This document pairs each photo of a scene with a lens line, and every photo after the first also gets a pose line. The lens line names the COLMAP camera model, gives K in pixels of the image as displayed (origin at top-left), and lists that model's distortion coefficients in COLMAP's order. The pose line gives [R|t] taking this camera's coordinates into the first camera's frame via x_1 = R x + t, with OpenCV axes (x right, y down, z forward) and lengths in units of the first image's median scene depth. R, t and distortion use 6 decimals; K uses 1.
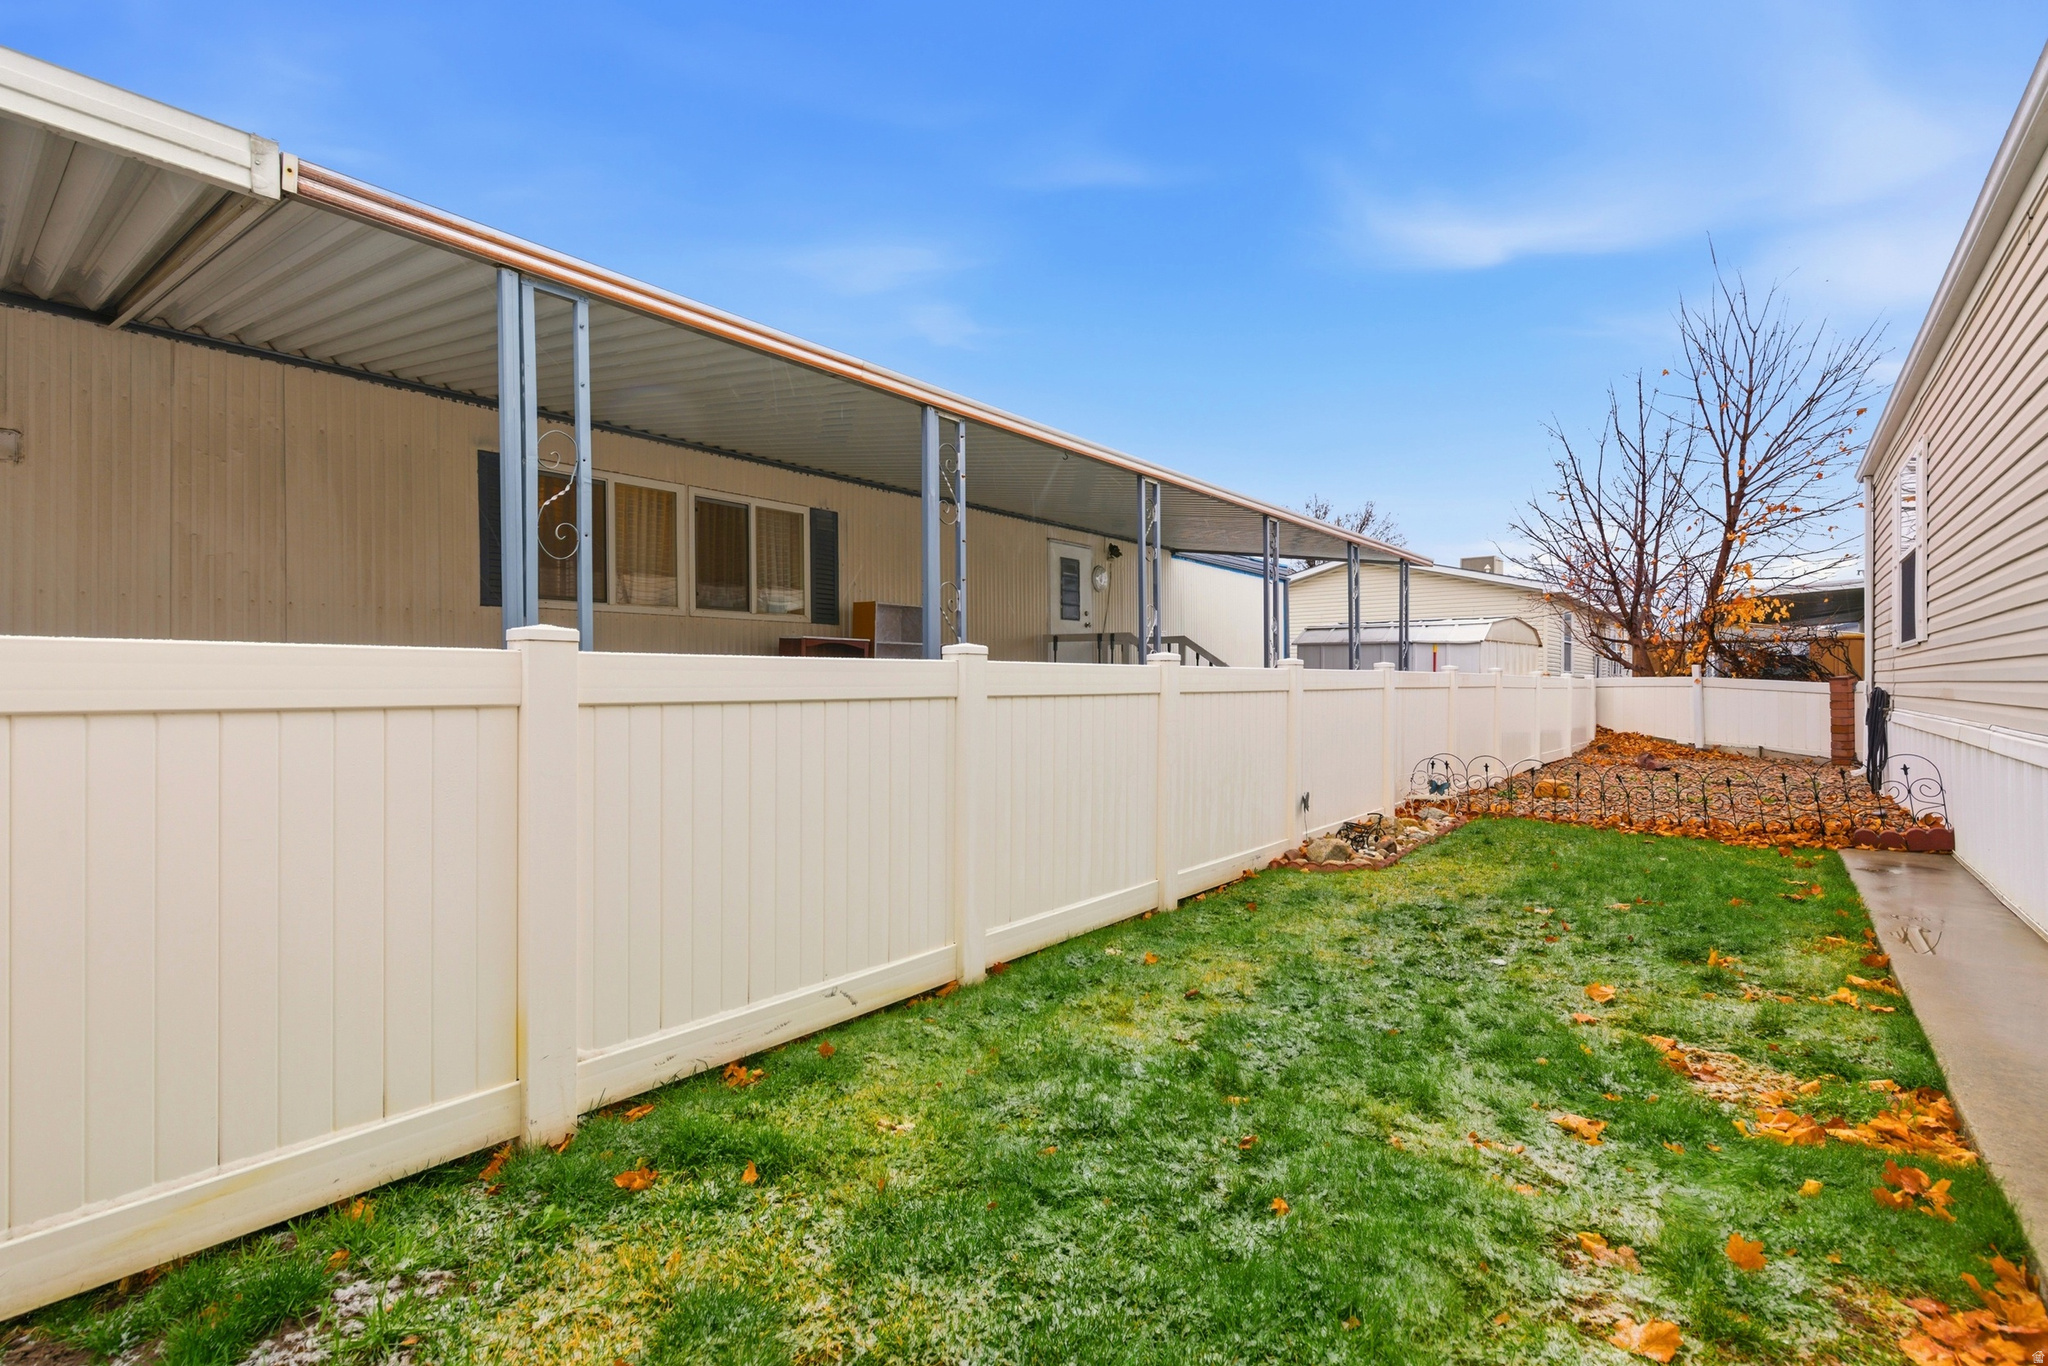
lens RADIAL K [[933.7, 0, 1024.0], [0, 933.7, 683.0], [0, 0, 1]] dist [0.000517, -0.000083]
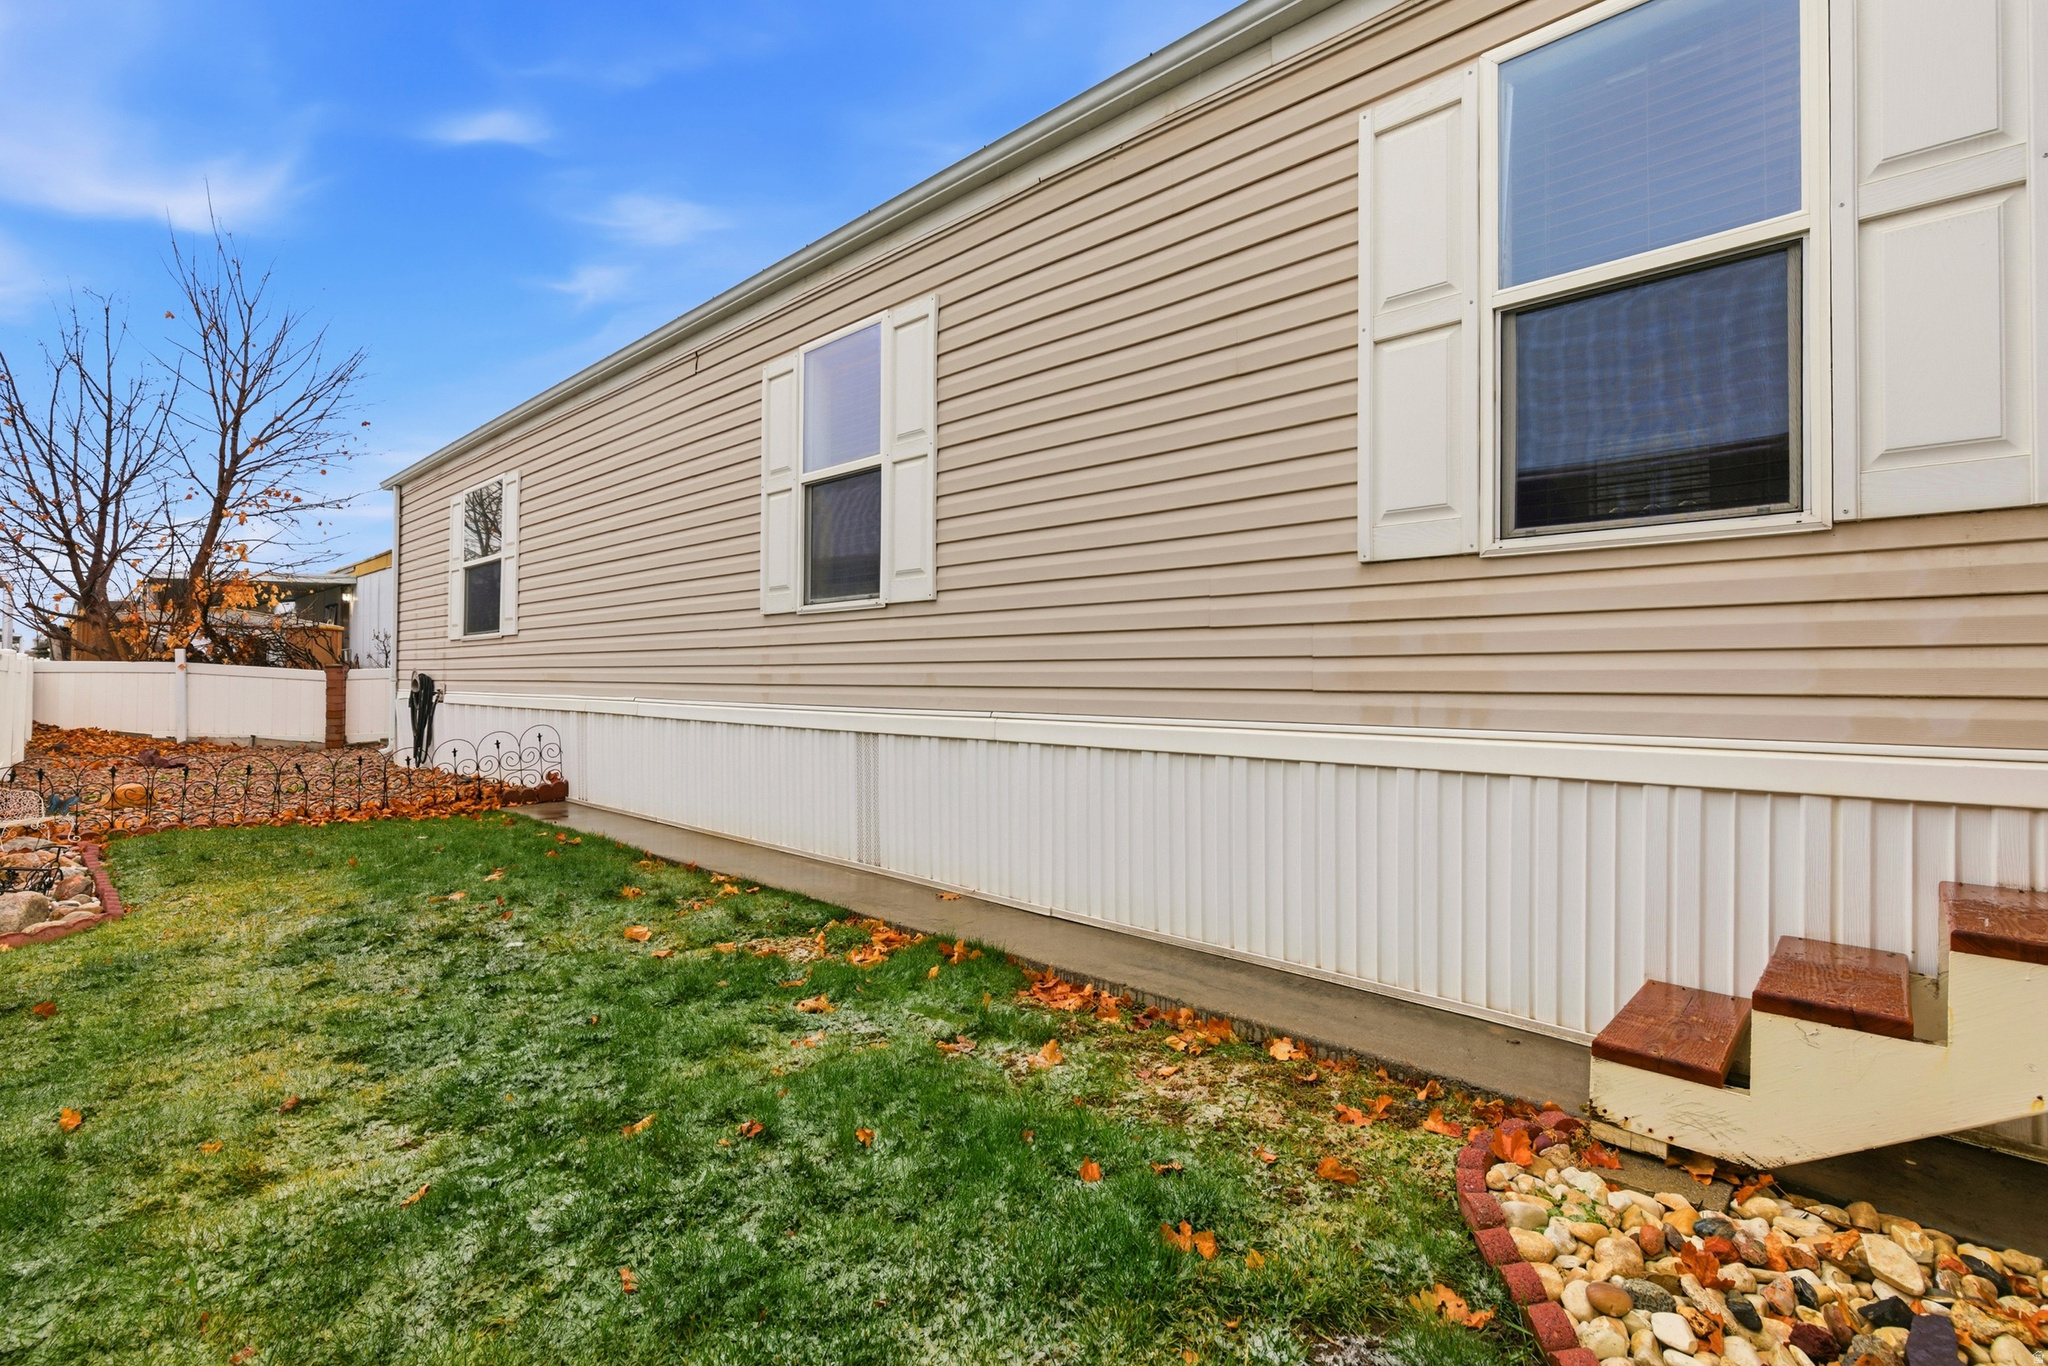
lens RADIAL K [[935.5, 0, 1047.7], [0, 935.5, 669.5], [0, 0, 1]] dist [0.000778, 0.000179]
pose [[0.086319, 0.013017, 0.996183, -0.365436], [-0.006575, 0.999900, -0.012496, 0.021721], [-0.996246, -0.005472, 0.086396, 0.335577]]
